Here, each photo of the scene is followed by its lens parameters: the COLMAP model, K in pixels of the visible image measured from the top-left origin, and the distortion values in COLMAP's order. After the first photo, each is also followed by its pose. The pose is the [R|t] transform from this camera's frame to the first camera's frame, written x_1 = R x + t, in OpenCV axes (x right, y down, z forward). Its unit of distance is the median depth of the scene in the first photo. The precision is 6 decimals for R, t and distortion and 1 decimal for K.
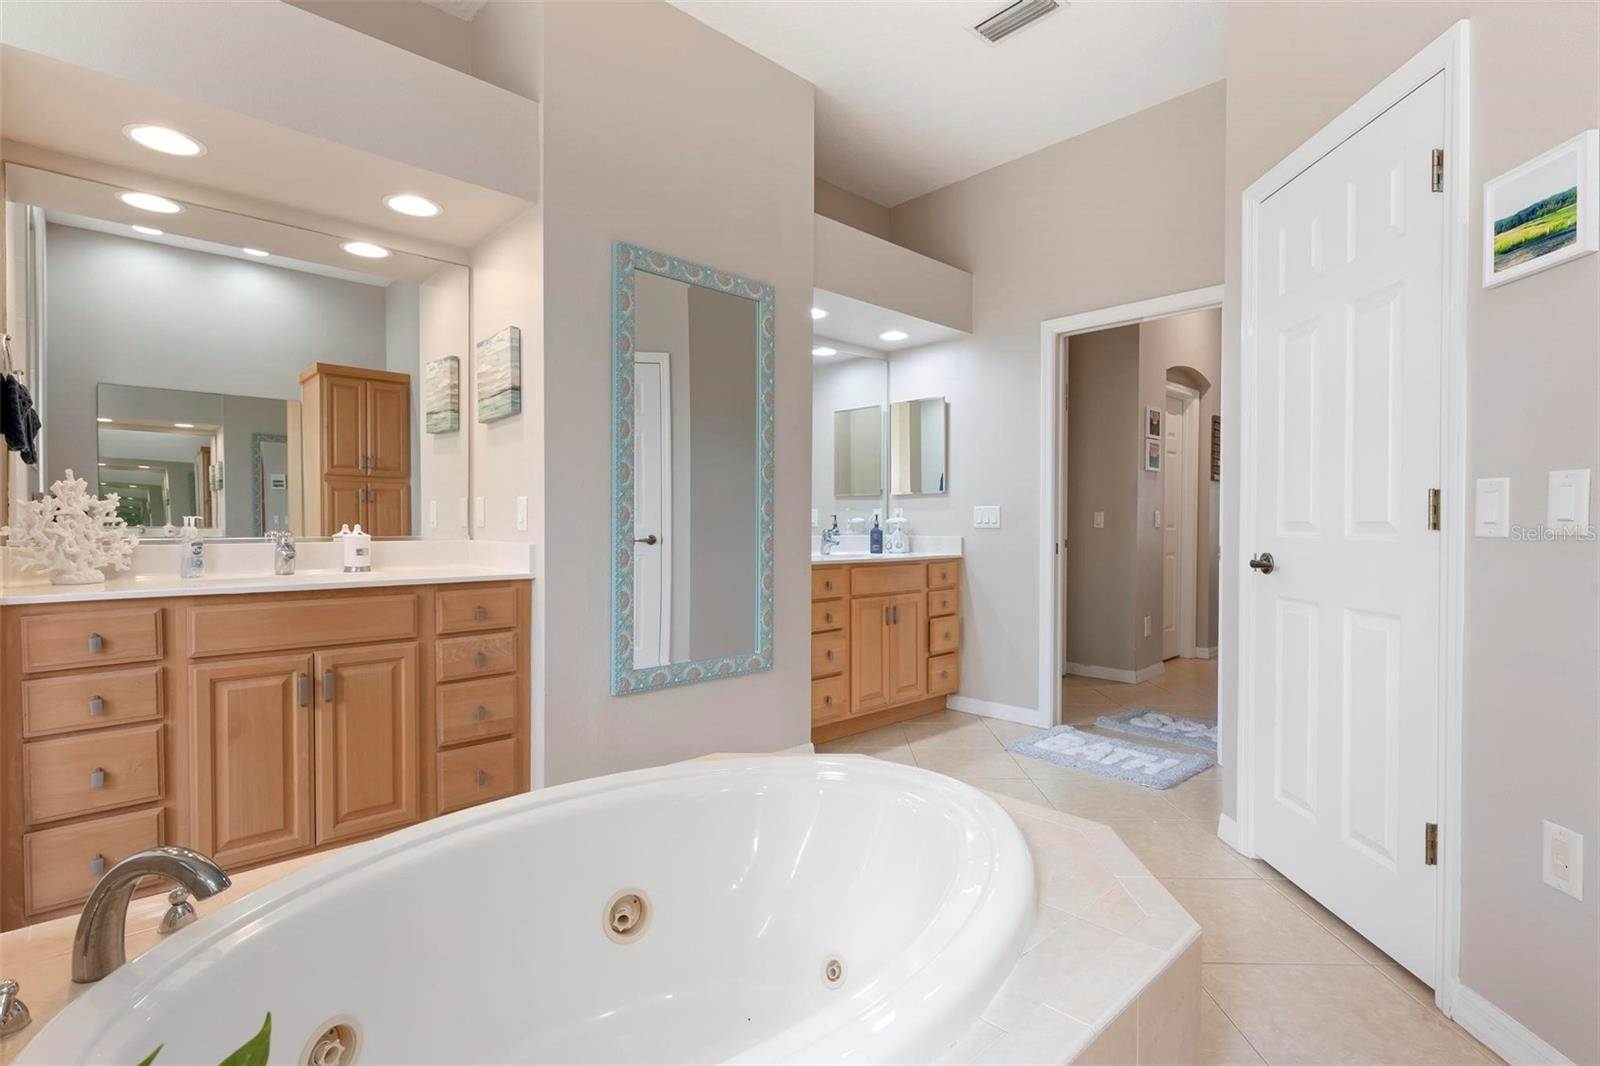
lens RADIAL K [[765.2, 0, 800.0], [0, 765.2, 533.0], [0, 0, 1]] dist [0.000209, 0.000039]
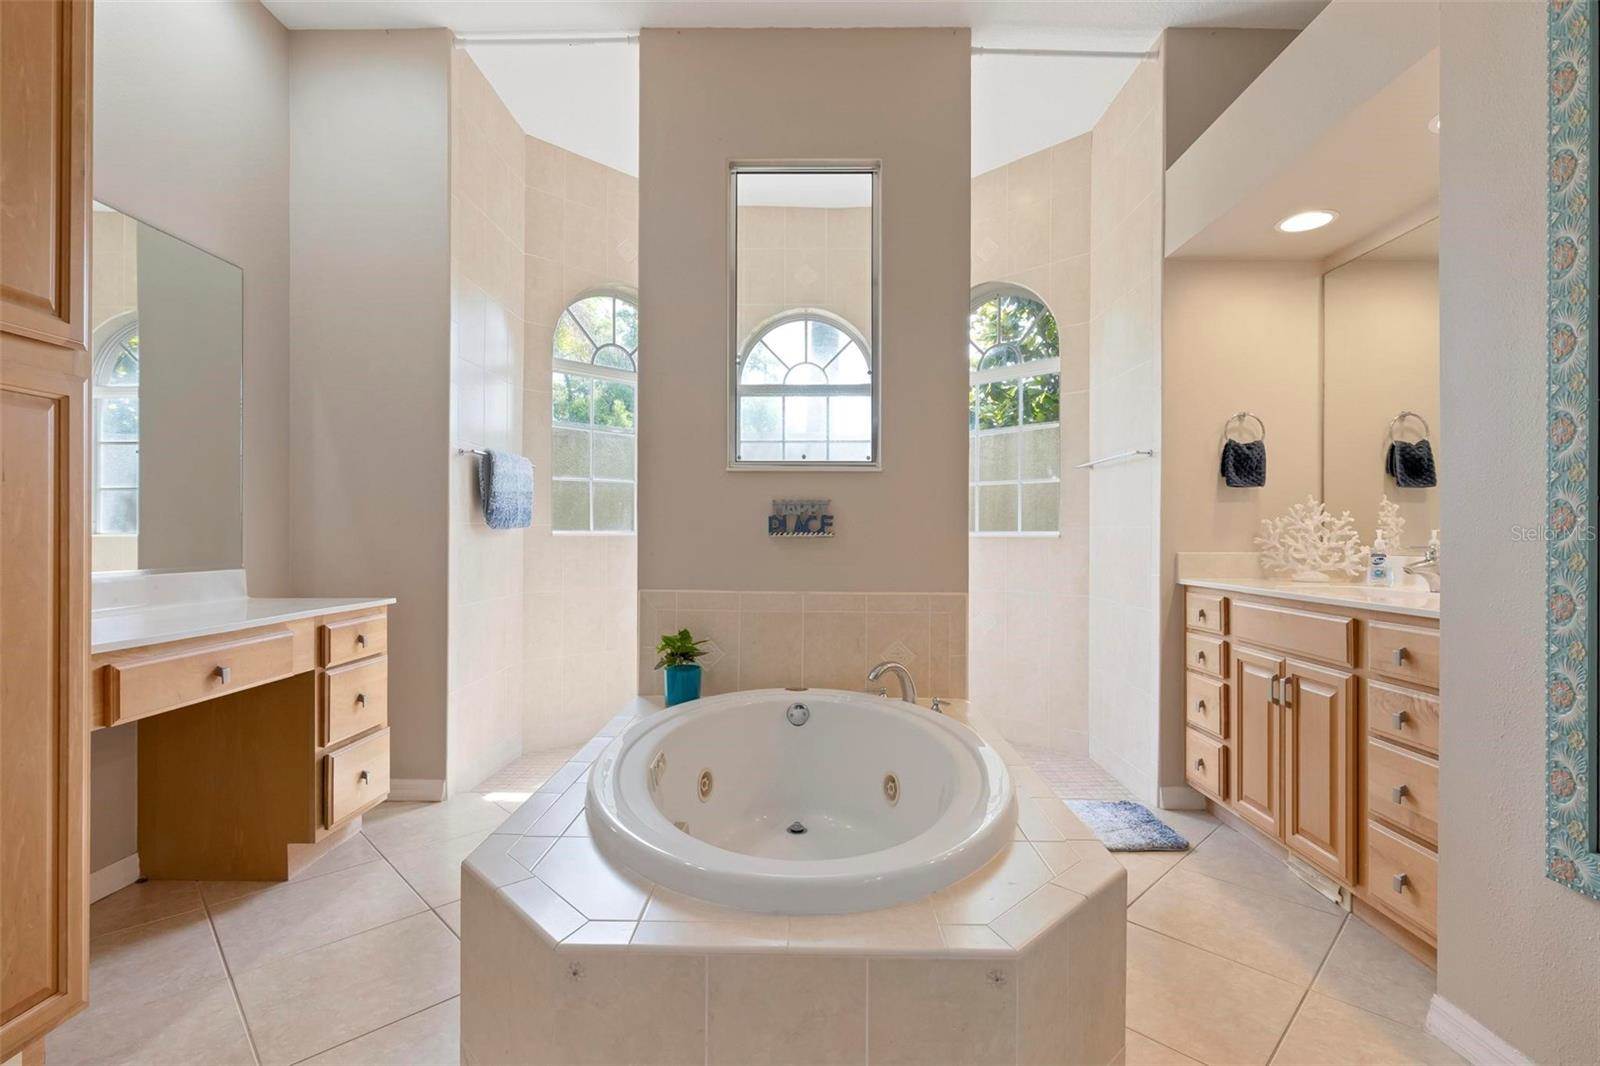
lens RADIAL K [[724.9, 0, 800.0], [0, 724.9, 533.0], [0, 0, 1]] dist [-0.000658, 0.000153]
pose [[-0.704672, -0.005866, -0.709509, 0.572965], [-0.017580, 0.999803, 0.009194, -0.013481], [0.709315, 0.018952, -0.704637, 1.277536]]
